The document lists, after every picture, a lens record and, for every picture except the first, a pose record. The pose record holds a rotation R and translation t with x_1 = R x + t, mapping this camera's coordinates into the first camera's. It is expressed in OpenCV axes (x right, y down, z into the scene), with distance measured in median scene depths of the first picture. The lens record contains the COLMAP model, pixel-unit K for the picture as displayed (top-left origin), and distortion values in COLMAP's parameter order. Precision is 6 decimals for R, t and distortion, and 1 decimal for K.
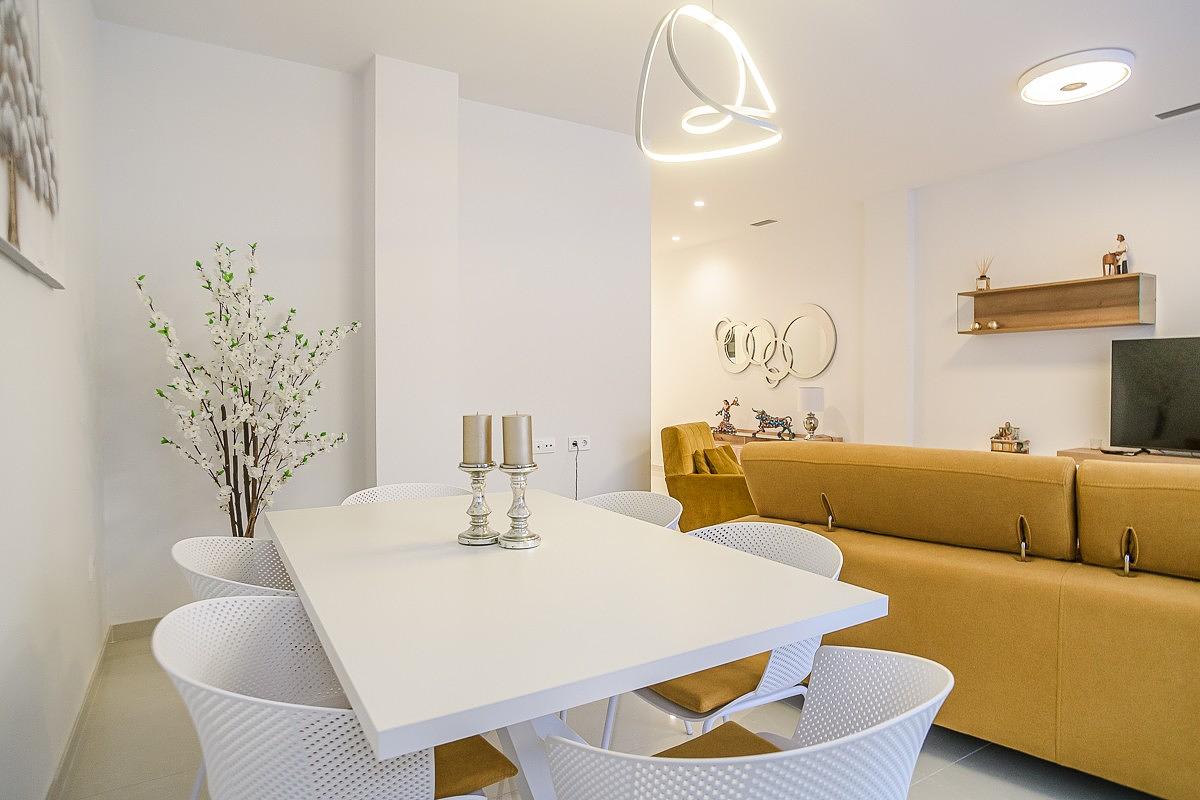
lens RADIAL K [[680.5, 0, 599.7], [0, 680.5, 402.6], [0, 0, 1]] dist [-0.033270, 0.007272]
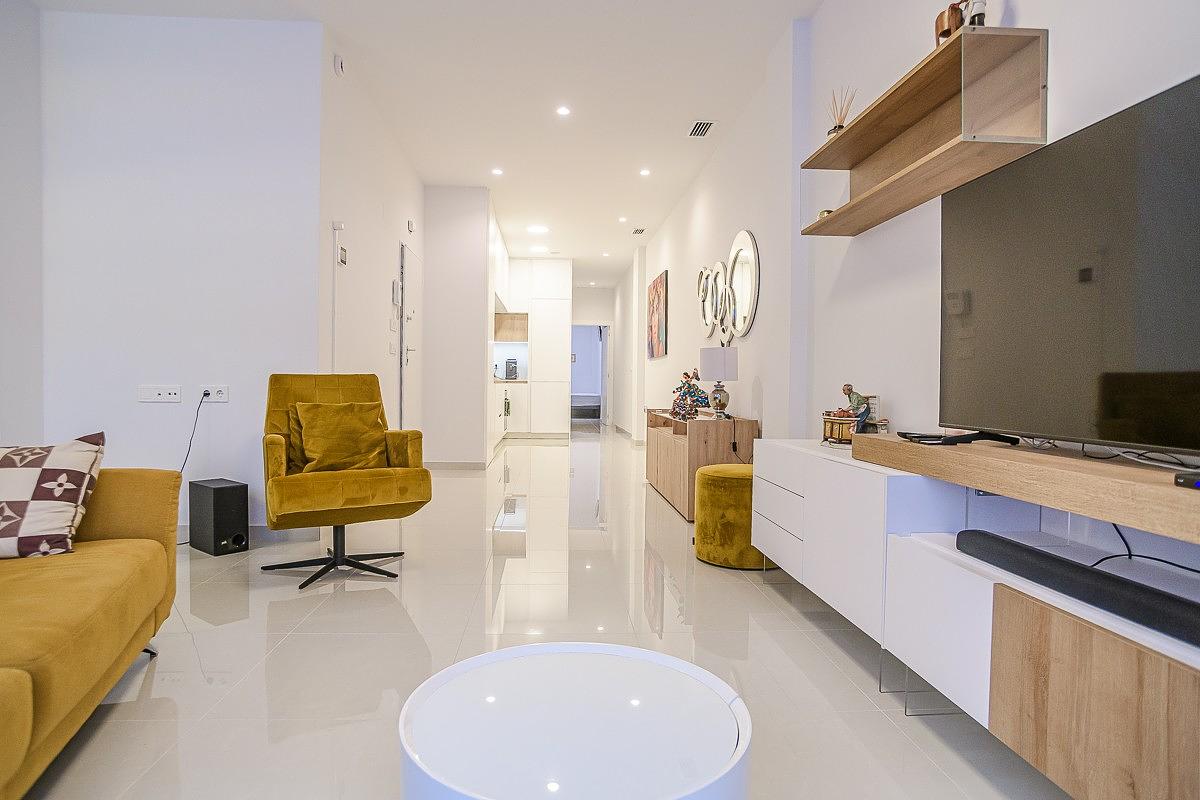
lens RADIAL K [[680.5, 0, 604.8], [0, 680.5, 398.4], [0, 0, 1]] dist [-0.033270, 0.007272]
pose [[0.900352, 0.026611, -0.434348, 0.756256], [-0.031292, 0.999504, -0.003629, 0.053918], [0.434036, 0.016859, 0.900738, 0.462649]]
